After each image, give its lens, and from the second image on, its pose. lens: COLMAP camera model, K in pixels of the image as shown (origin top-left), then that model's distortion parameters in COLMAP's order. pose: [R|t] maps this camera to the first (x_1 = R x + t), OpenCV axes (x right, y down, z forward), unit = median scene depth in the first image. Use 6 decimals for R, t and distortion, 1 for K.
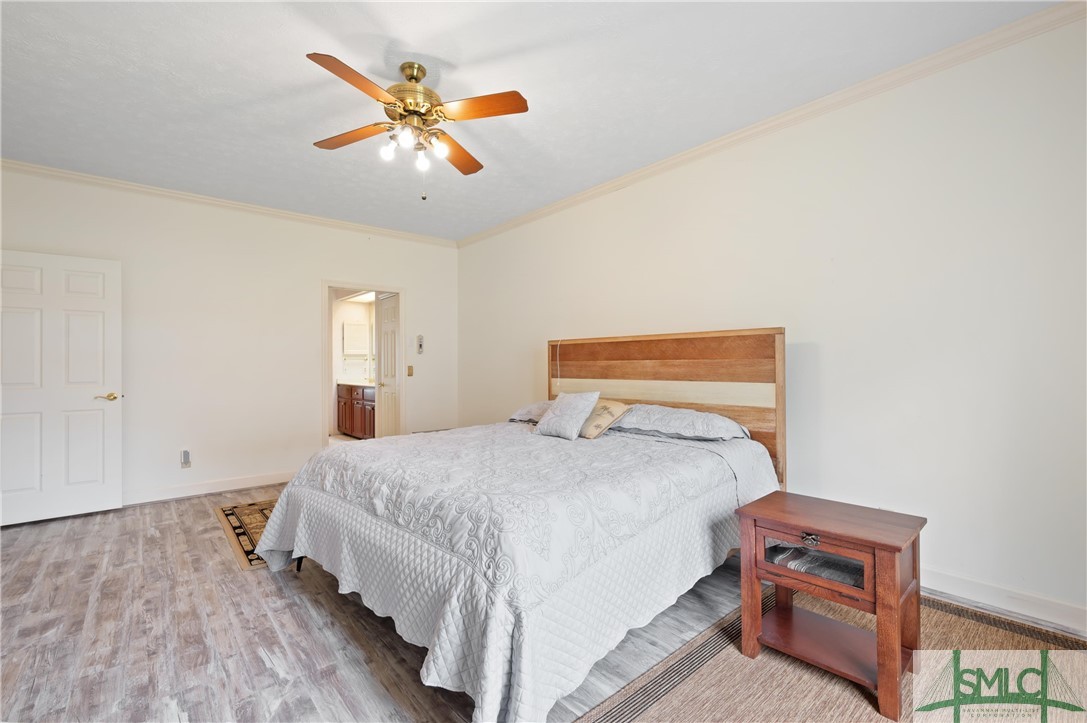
lens RADIAL K [[485.5, 0, 545.5], [0, 485.5, 359.1], [0, 0, 1]] dist [-0.000518, -0.000736]
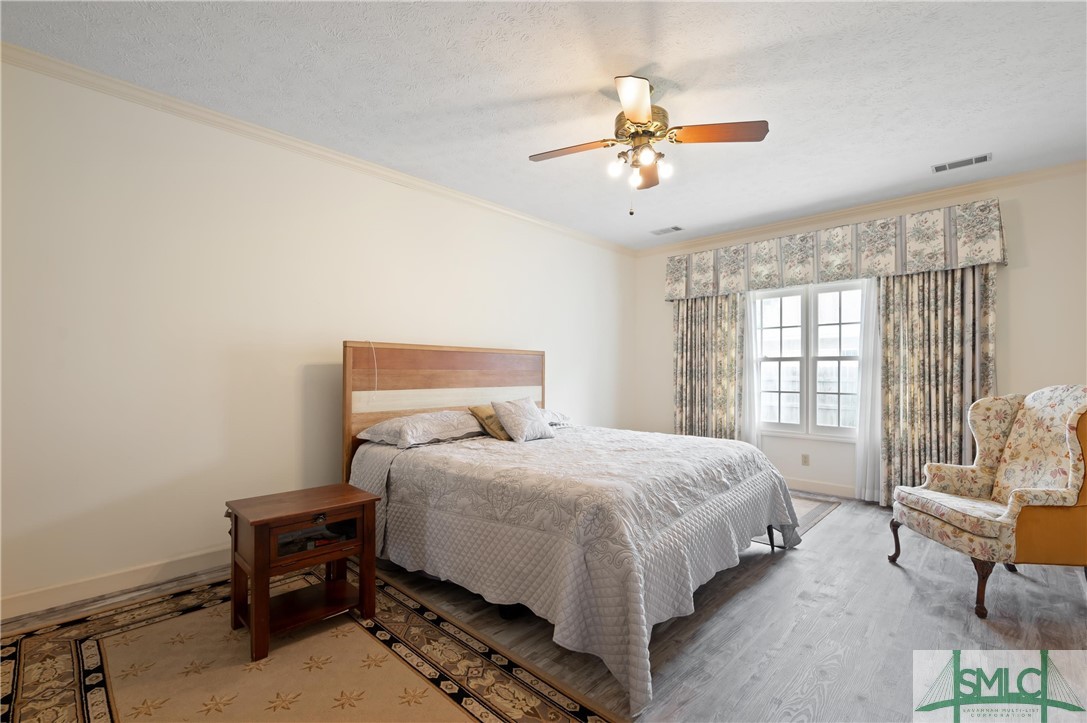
lens RADIAL K [[485.5, 0, 545.8], [0, 485.5, 369.4], [0, 0, 1]] dist [-0.000518, -0.000736]
pose [[-0.111667, 0.011075, 0.993684, -0.925644], [-0.014106, 0.999819, -0.012728, 0.012912], [-0.993646, -0.015438, -0.111491, 0.952651]]
